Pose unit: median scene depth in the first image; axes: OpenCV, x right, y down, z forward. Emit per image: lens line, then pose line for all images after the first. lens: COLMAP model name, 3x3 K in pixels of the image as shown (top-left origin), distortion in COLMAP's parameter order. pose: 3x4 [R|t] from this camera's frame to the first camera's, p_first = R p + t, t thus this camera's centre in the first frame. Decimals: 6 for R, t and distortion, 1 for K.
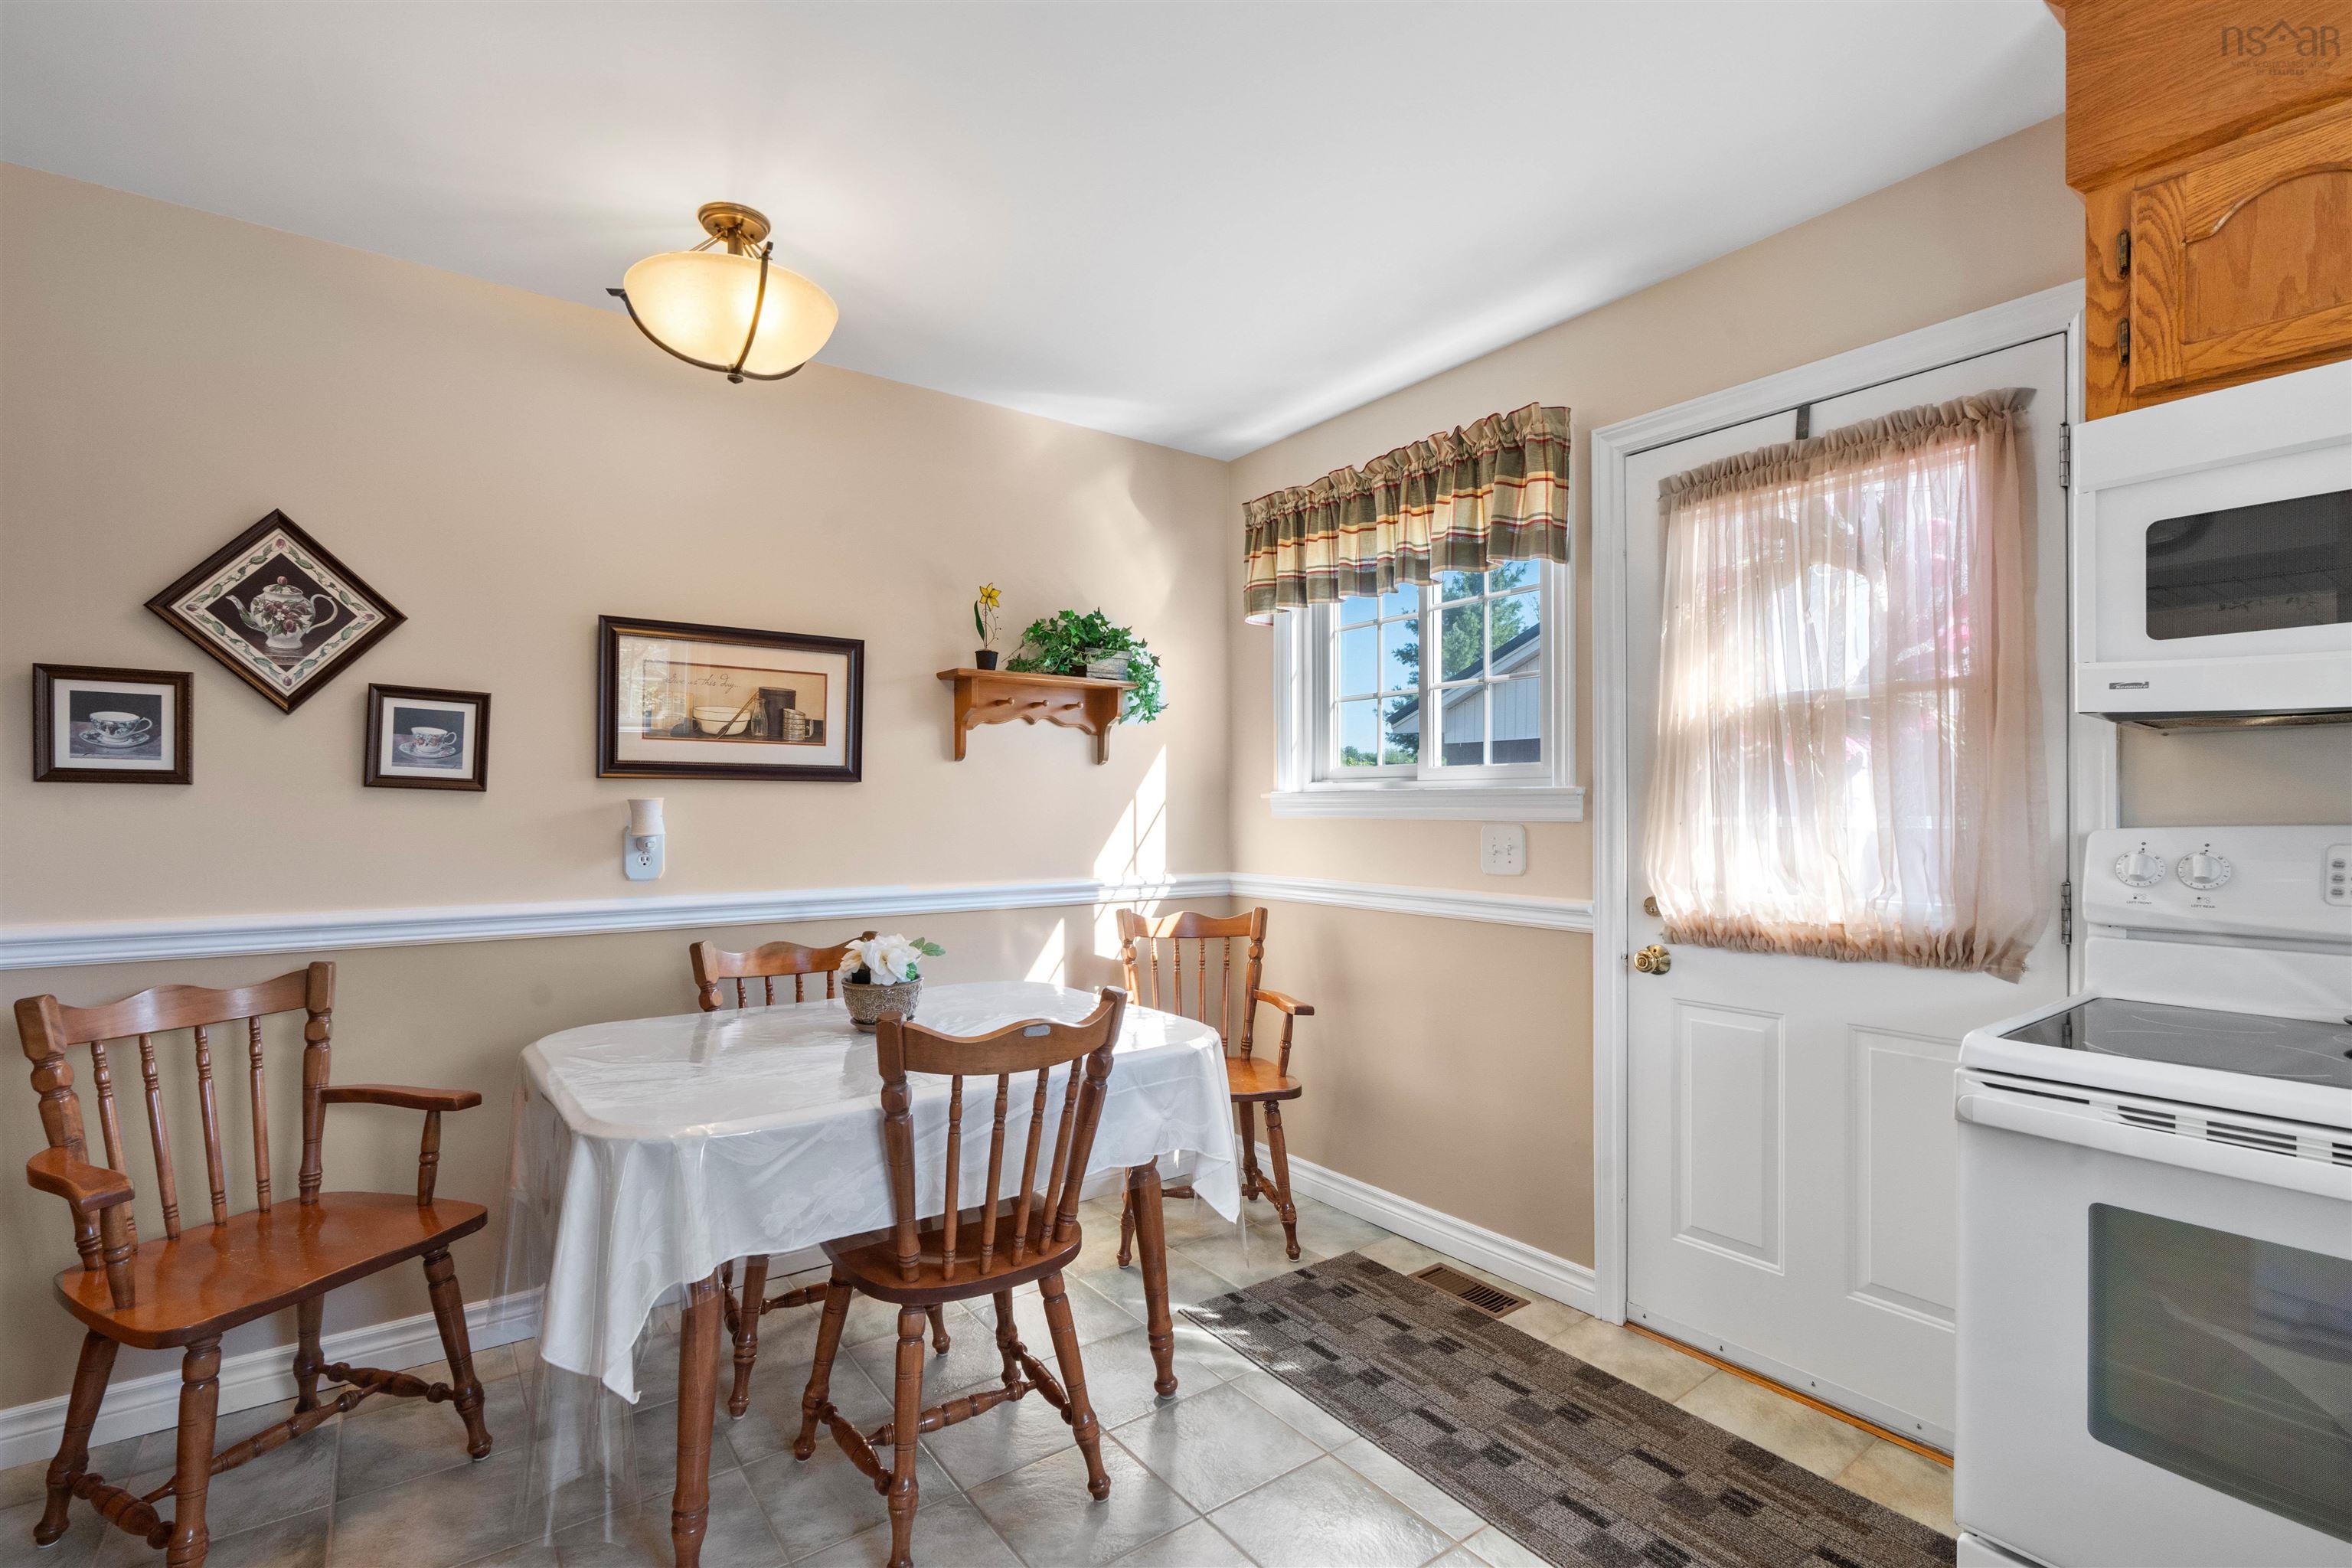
lens RADIAL K [[1073.2, 0, 1162.4], [0, 1073.2, 804.1], [0, 0, 1]] dist [-0.001573, 0.000799]
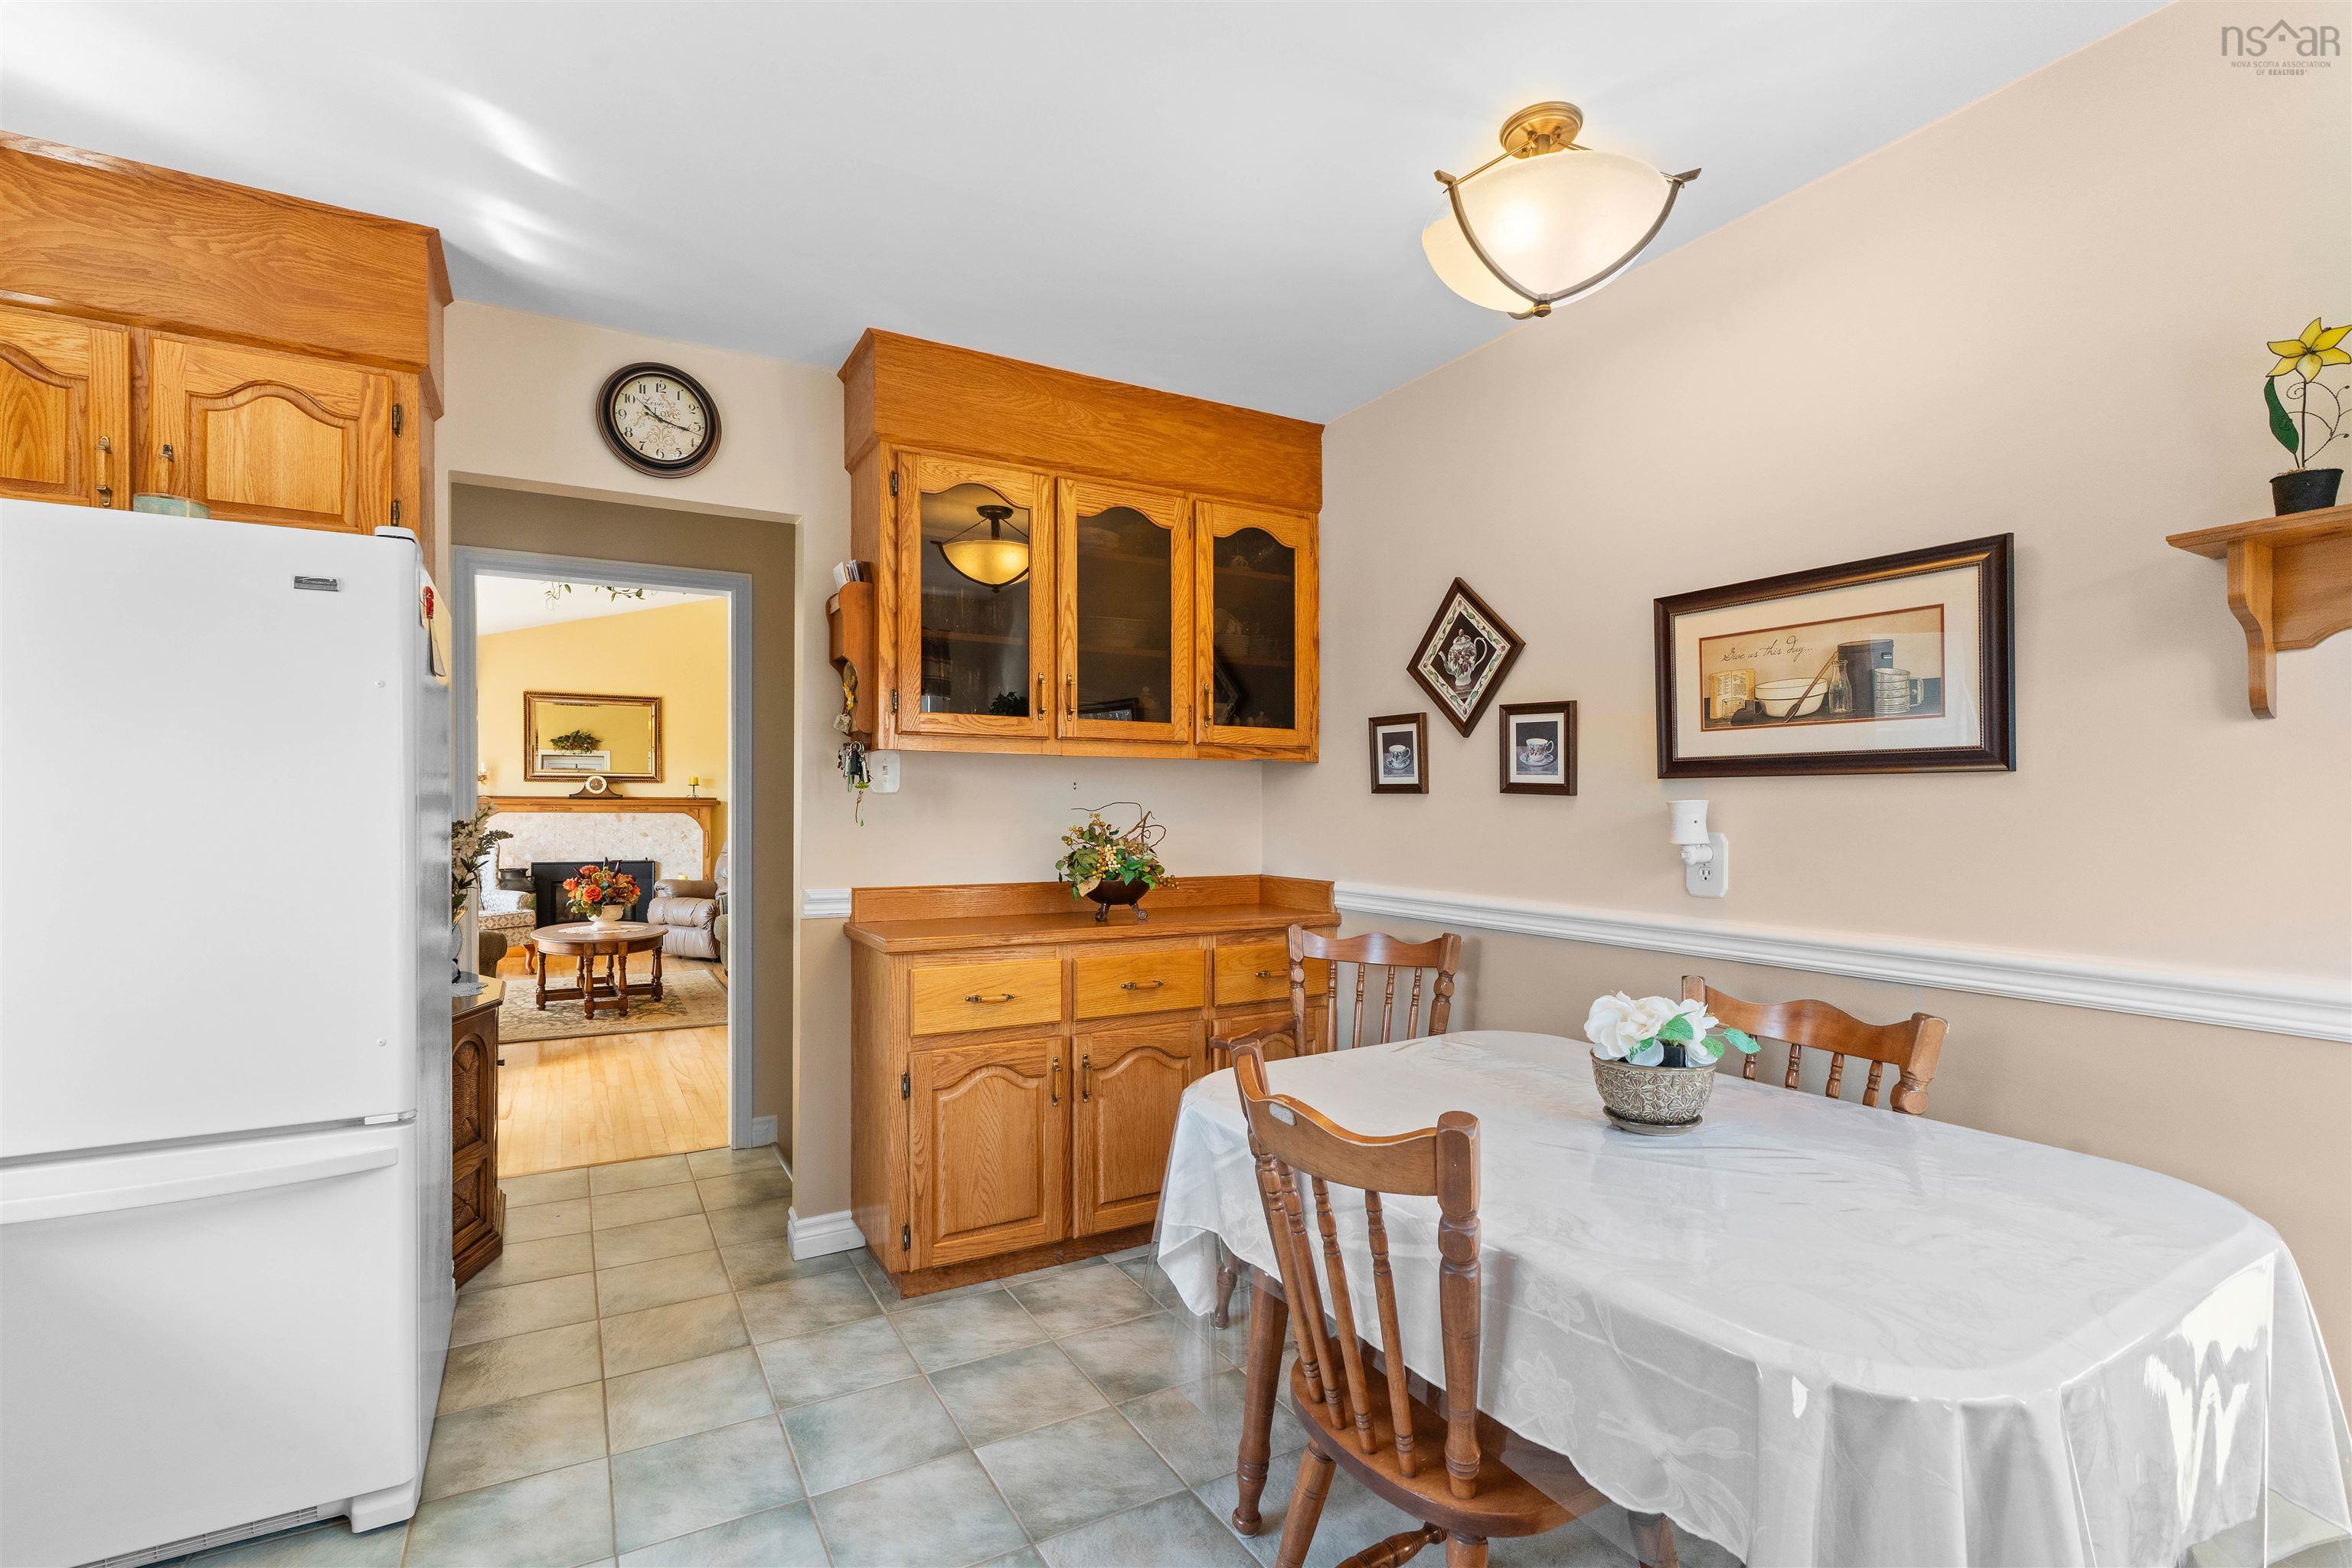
lens RADIAL K [[1073.6, 0, 1144.6], [0, 1073.6, 812.8], [0, 0, 1]] dist [-0.001939, 0.000325]
pose [[-0.127868, 0.002637, -0.991788, 0.440294], [-0.003450, 0.999989, 0.003104, 0.002868], [0.991785, 0.003818, -0.127858, 0.706420]]
